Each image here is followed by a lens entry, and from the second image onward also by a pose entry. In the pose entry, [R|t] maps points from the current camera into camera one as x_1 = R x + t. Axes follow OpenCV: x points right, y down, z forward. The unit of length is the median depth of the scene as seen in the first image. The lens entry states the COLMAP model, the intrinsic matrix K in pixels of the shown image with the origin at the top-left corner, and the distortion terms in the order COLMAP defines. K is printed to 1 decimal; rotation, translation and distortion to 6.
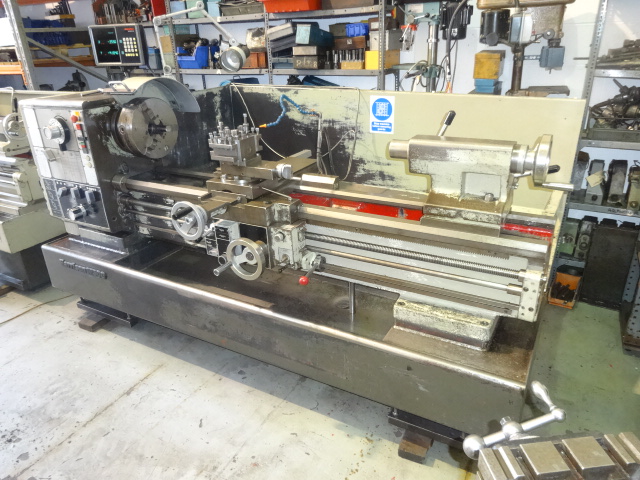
lens RADIAL K [[474.9, 0, 318.5], [0, 474.9, 240.9], [0, 0, 1]] dist [-0.008921, 0.001732]
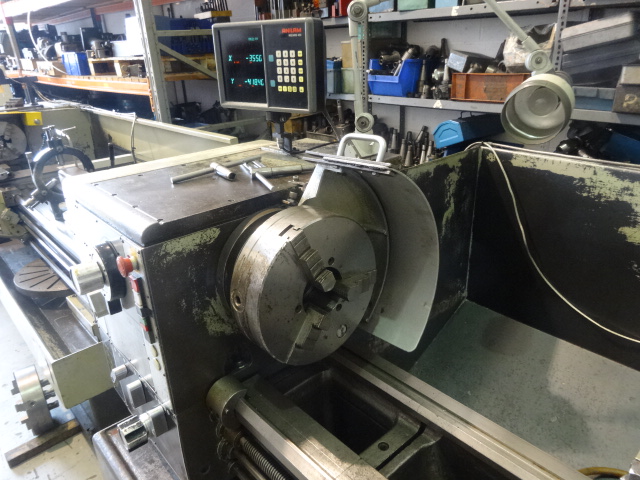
lens RADIAL K [[474.9, 0, 316.9], [0, 474.9, 242.0], [0, 0, 1]] dist [-0.008921, 0.001732]
pose [[0.945834, 0.123185, -0.300372, -0.203652], [-0.122901, 0.992219, 0.019917, -0.242289], [0.300488, 0.018077, 0.953614, 0.542288]]
